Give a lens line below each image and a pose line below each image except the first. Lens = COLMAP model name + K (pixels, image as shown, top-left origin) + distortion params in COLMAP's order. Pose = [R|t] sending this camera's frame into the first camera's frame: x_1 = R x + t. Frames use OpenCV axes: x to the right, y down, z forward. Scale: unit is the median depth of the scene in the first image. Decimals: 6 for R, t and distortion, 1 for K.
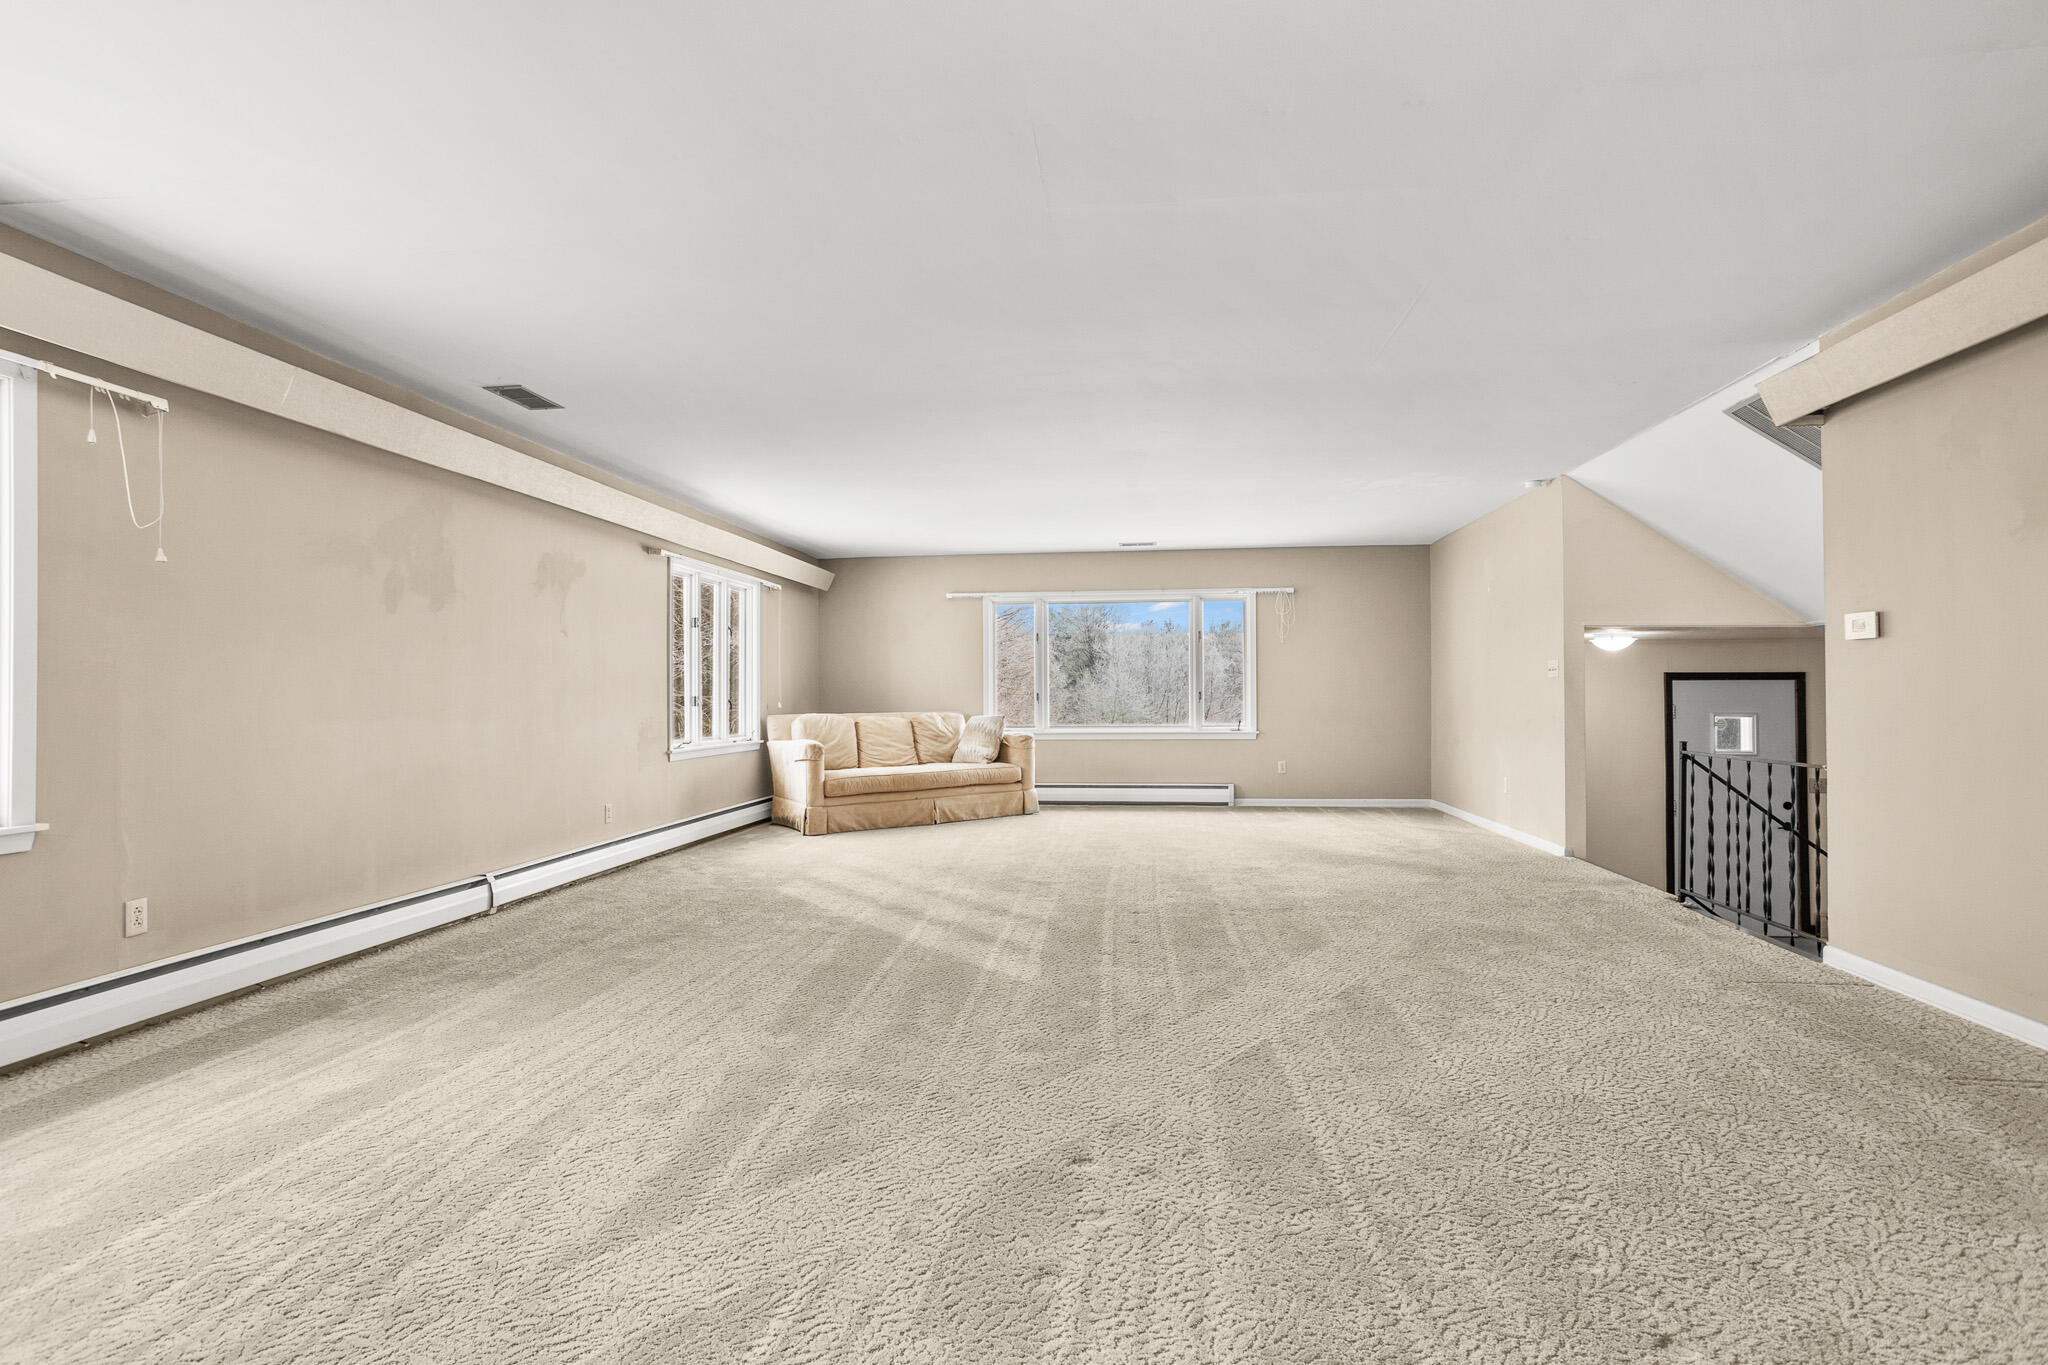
lens RADIAL K [[986.0, 0, 1016.8], [0, 986.0, 688.4], [0, 0, 1]] dist [-0.058791, 0.033952]
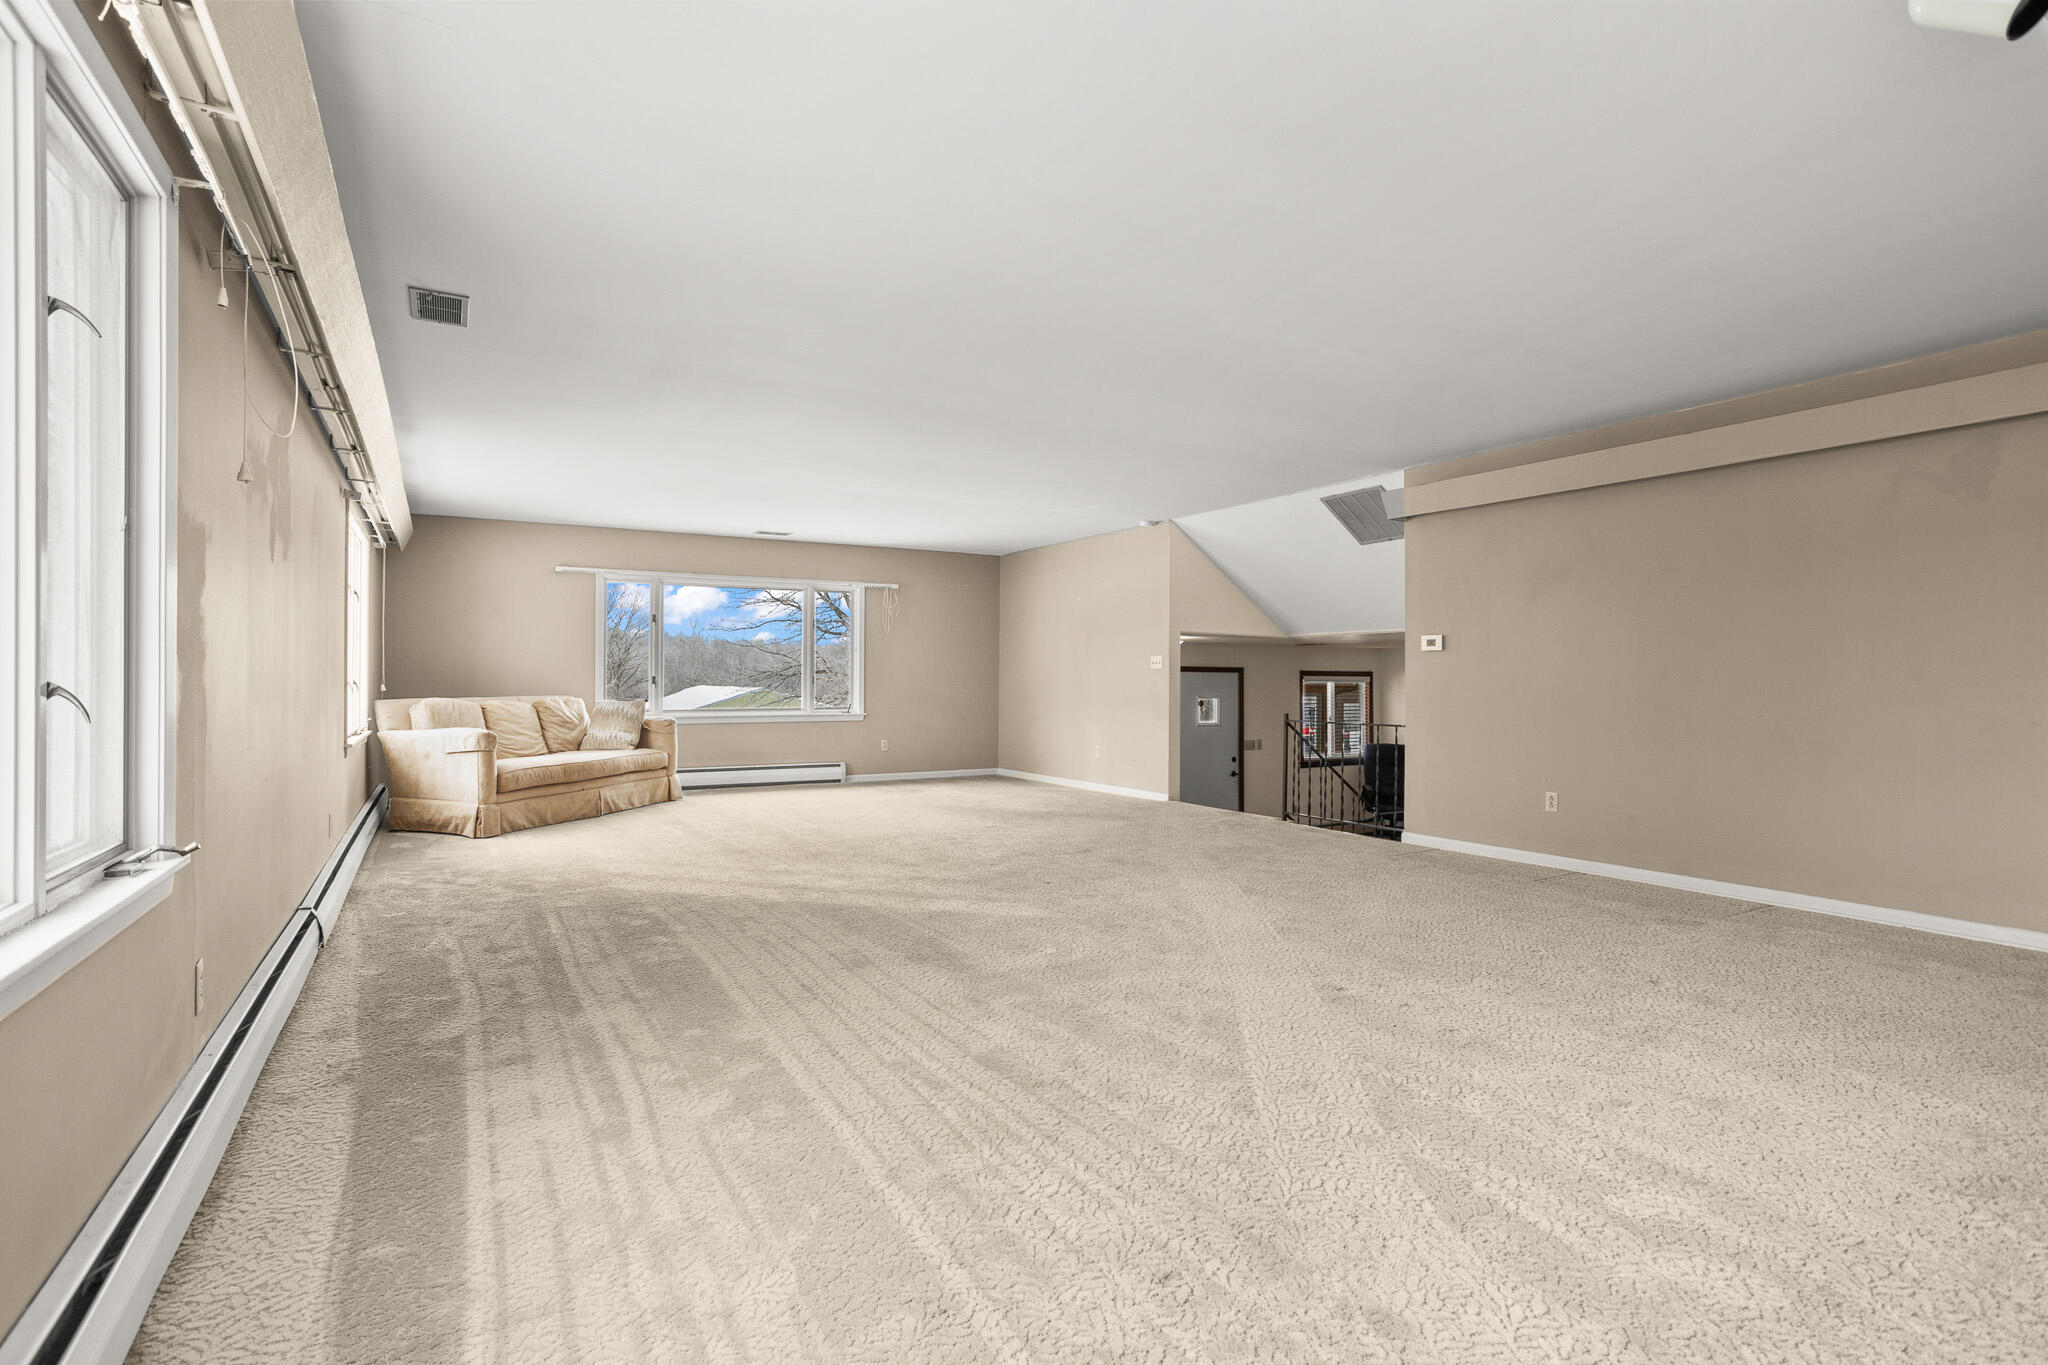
lens RADIAL K [[981.0, 0, 1019.9], [0, 981.0, 678.2], [0, 0, 1]] dist [-0.058430, 0.032417]
pose [[0.791893, 0.009059, 0.610592, -0.326474], [-0.011753, 0.999931, 0.000407, 0.002547], [-0.610546, -0.007498, 0.791945, 0.031566]]
